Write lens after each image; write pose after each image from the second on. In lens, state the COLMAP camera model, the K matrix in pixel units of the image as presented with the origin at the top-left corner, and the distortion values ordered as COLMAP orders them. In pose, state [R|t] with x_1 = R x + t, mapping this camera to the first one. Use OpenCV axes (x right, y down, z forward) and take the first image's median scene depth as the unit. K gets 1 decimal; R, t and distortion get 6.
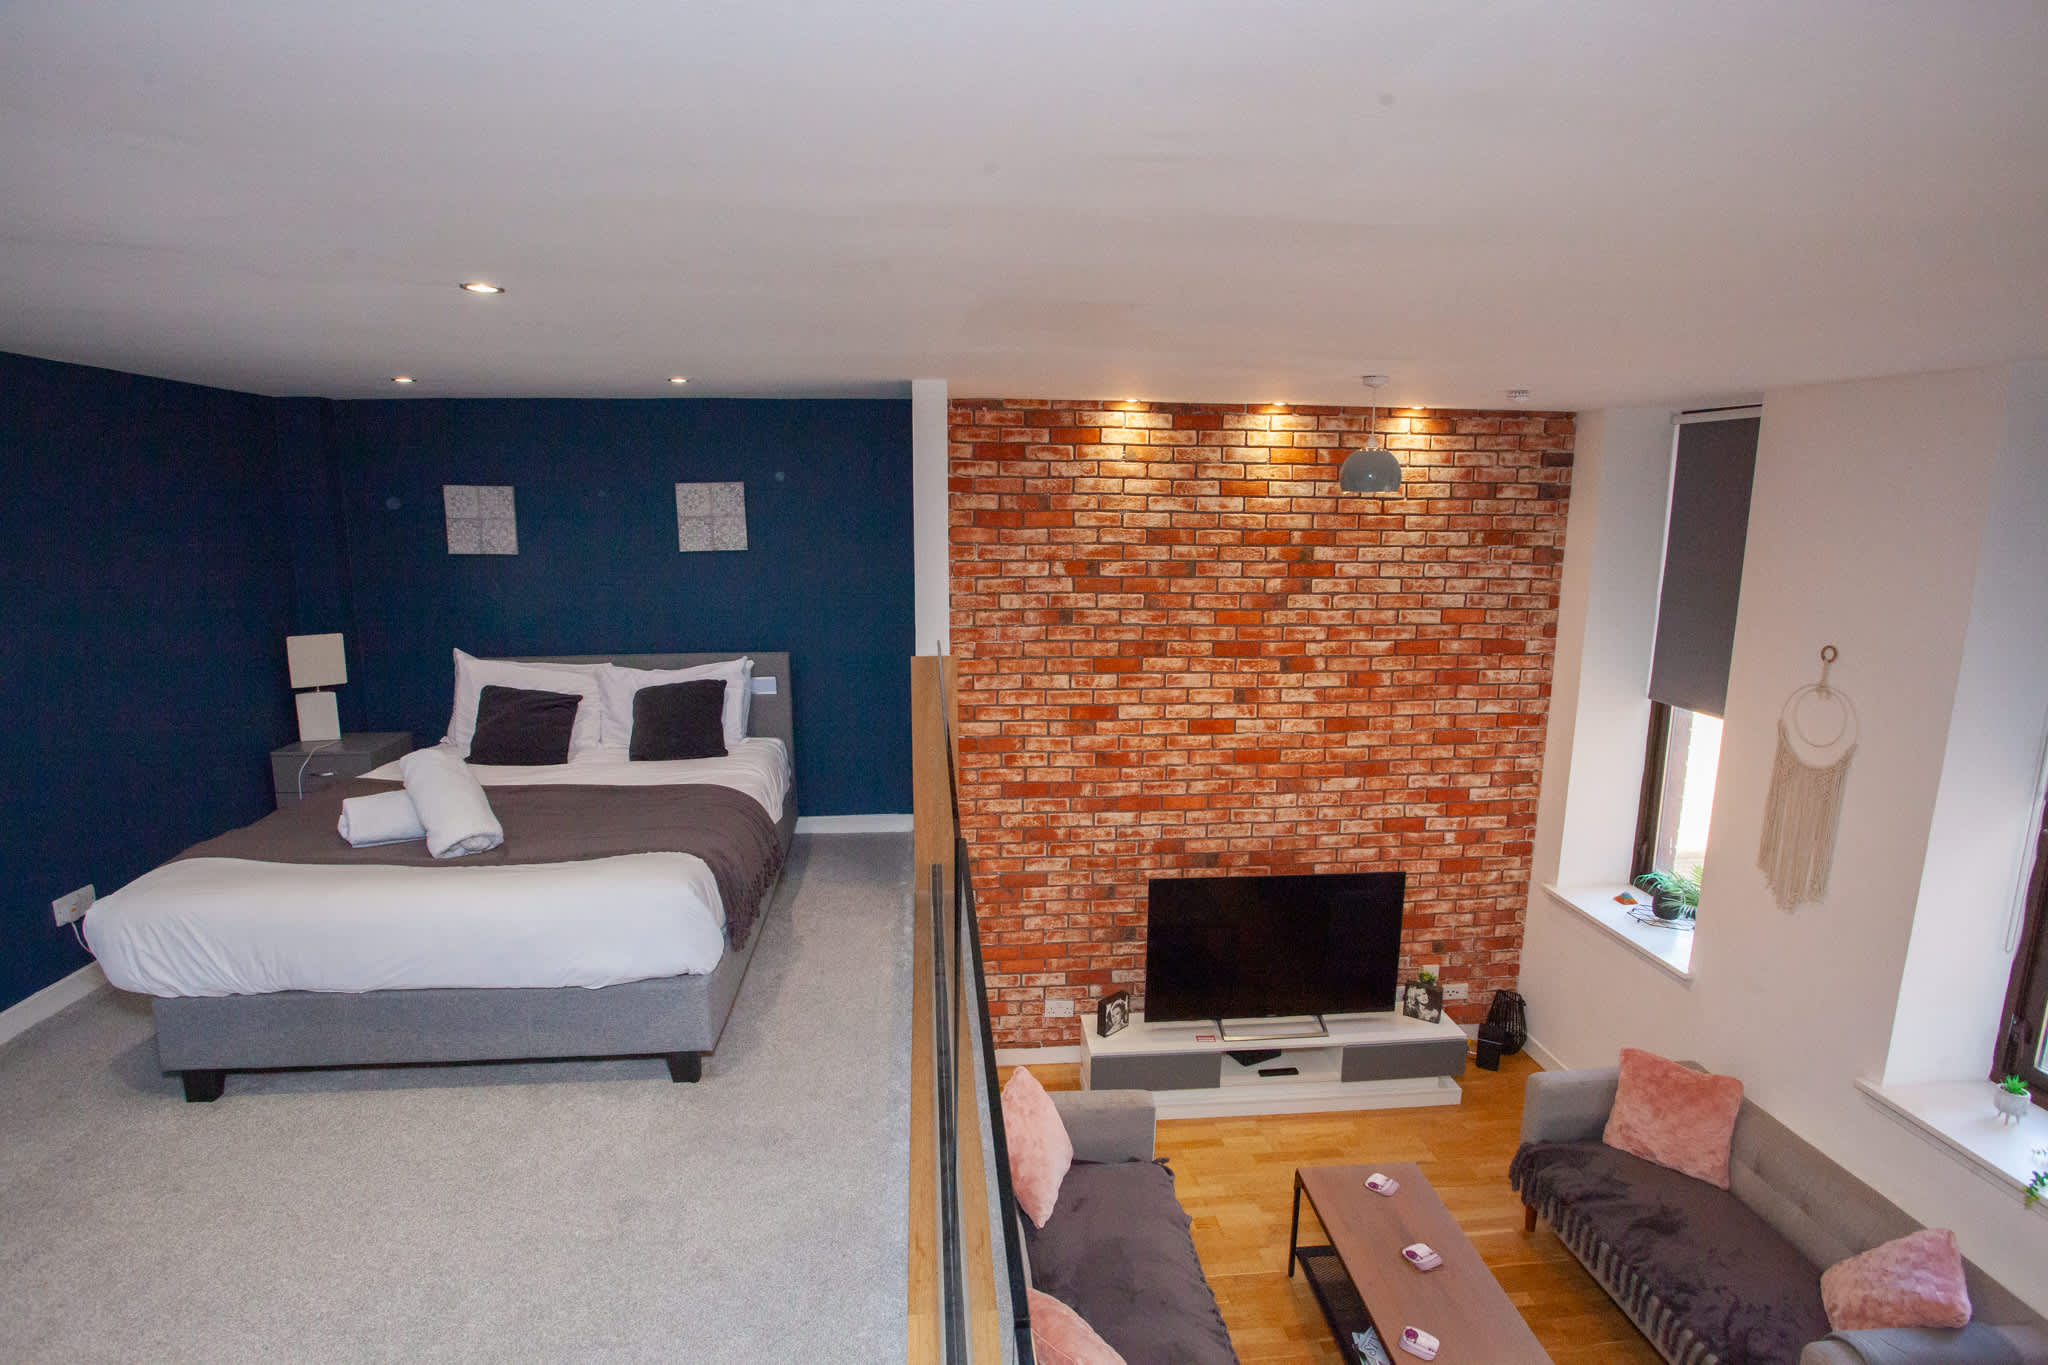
lens RADIAL K [[1006.2, 0, 1020.2], [0, 1006.2, 687.8], [0, 0, 1]] dist [-0.068026, 0.029254]
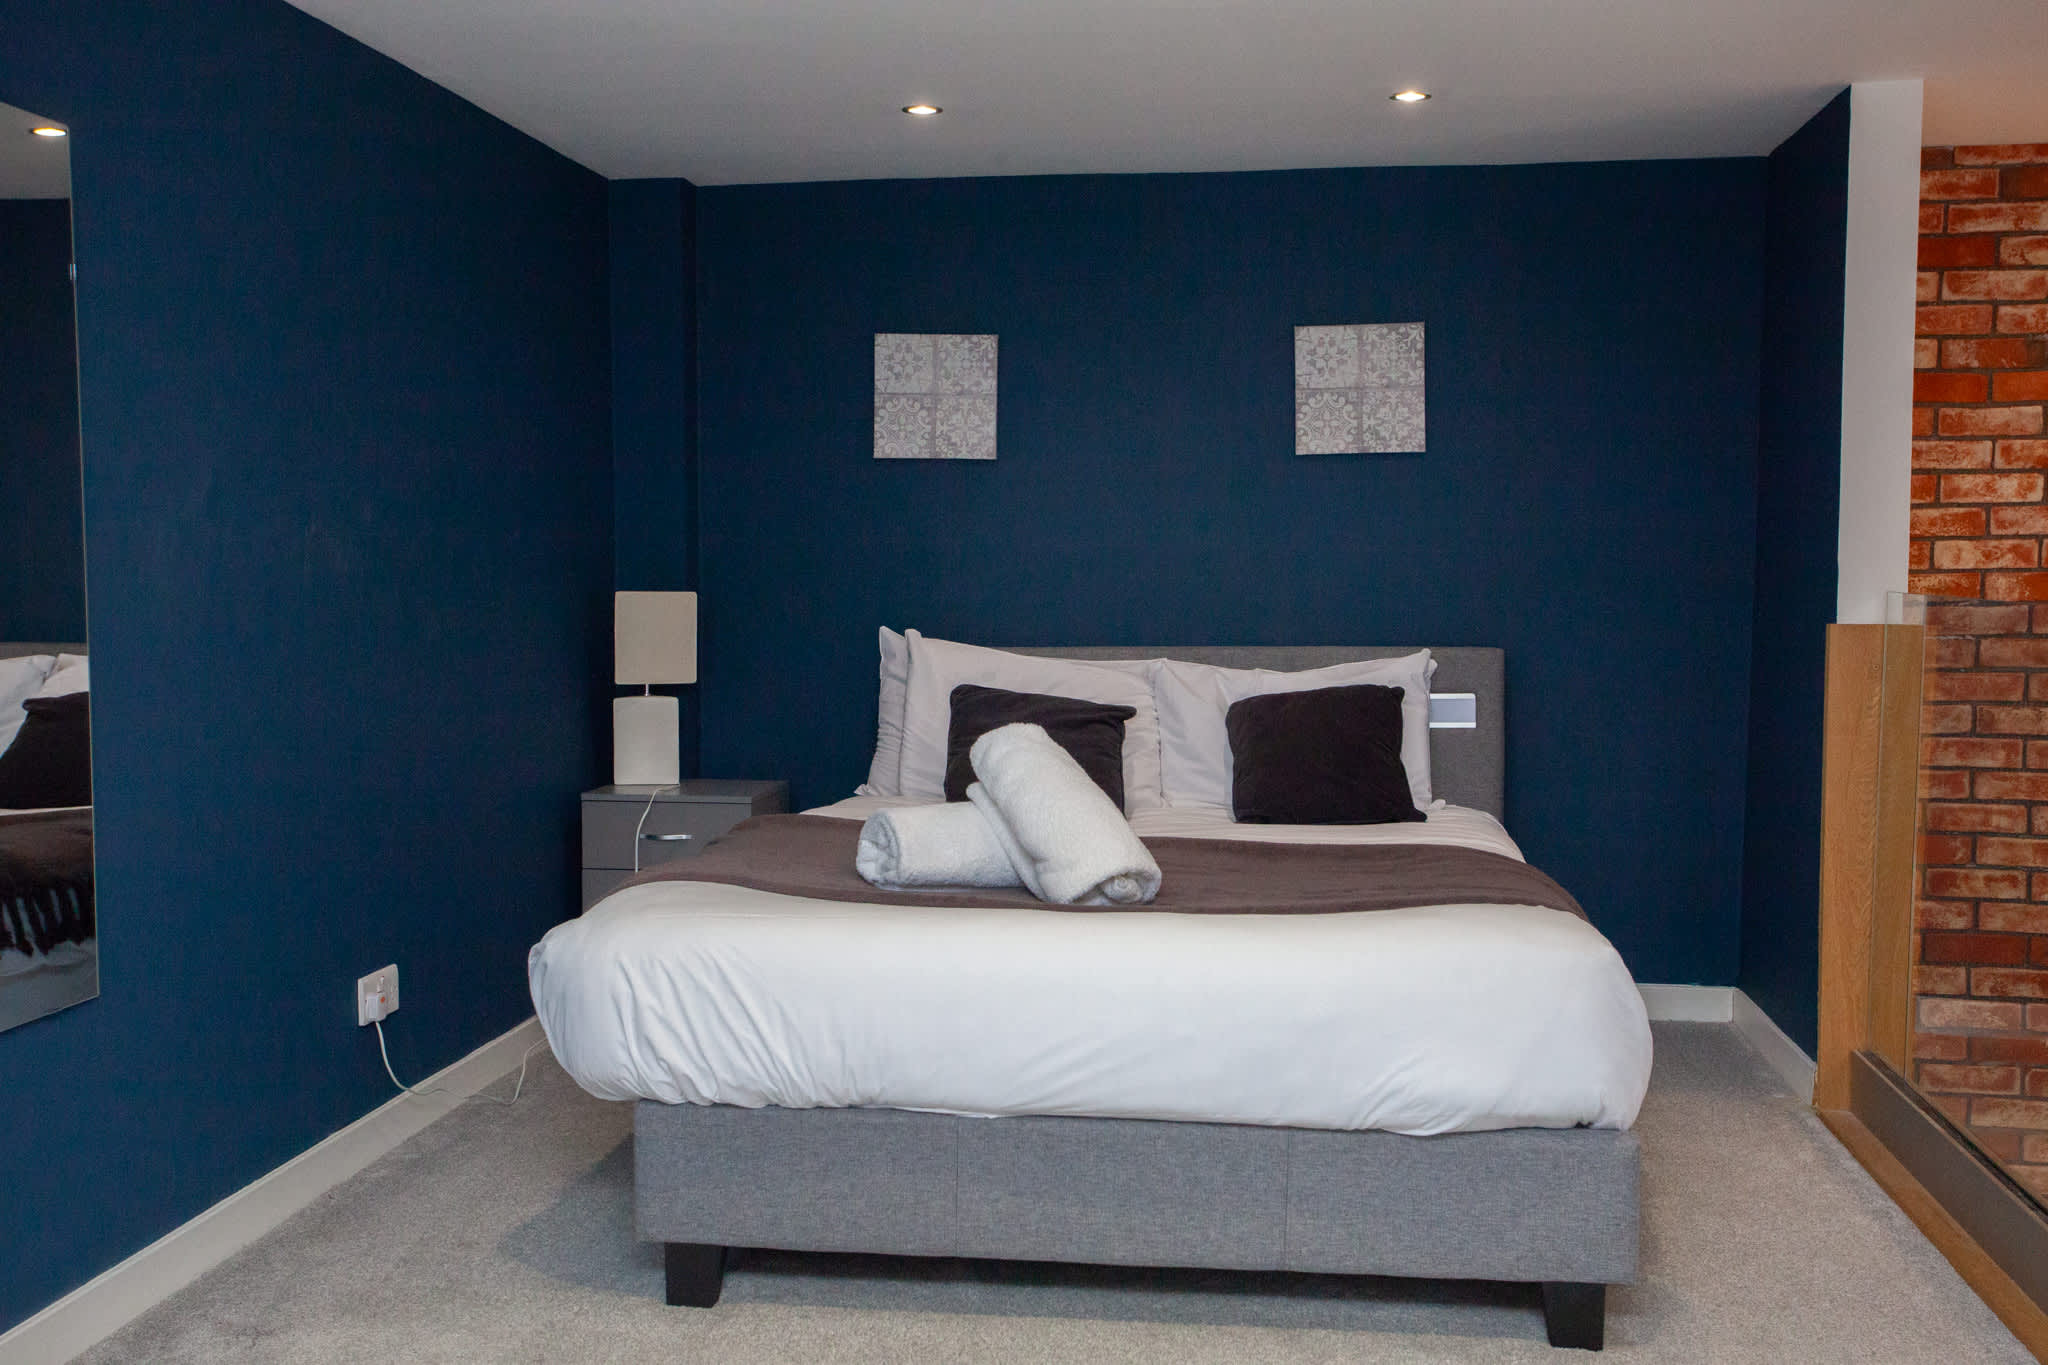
lens RADIAL K [[2070.3, 0, 994.1], [0, 2070.3, 709.3], [0, 0, 1]] dist [0.032059, 0.000000]
pose [[0.972347, 0.014820, -0.233072, -0.225683], [-0.040551, 0.993539, -0.105998, 0.115421], [0.229995, 0.112518, 0.966665, -0.084017]]
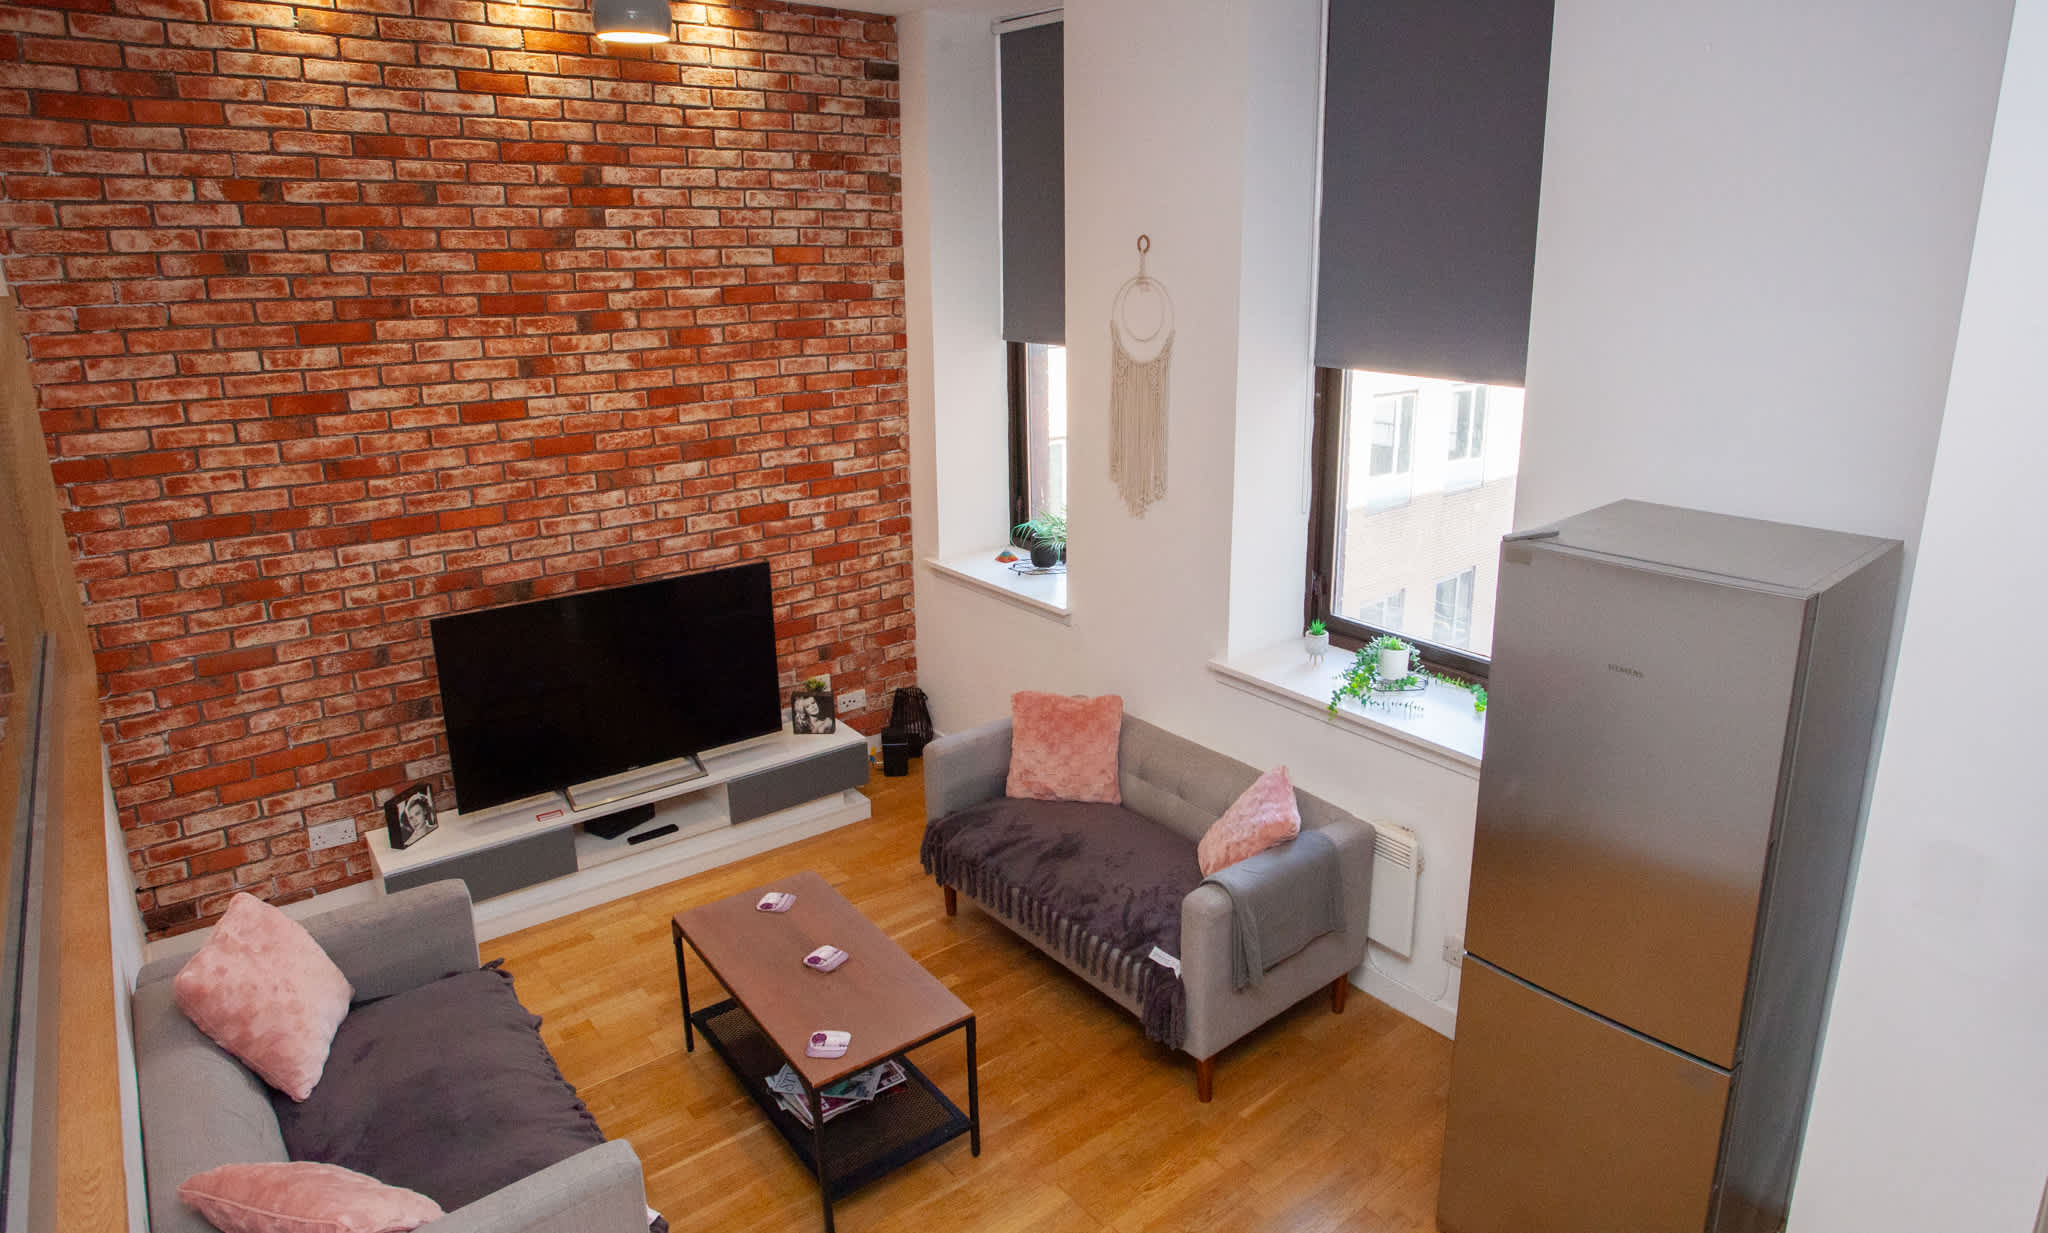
lens RADIAL K [[1185.8, 0, 1085.5], [0, 1185.8, 551.5], [0, 0, 1]] dist [-0.076625, 0.036202]
pose [[0.819561, -0.146628, 0.553914, 0.057601], [0.105782, 0.988805, 0.105236, 0.100376], [-0.563143, -0.027653, 0.825896, 0.032045]]
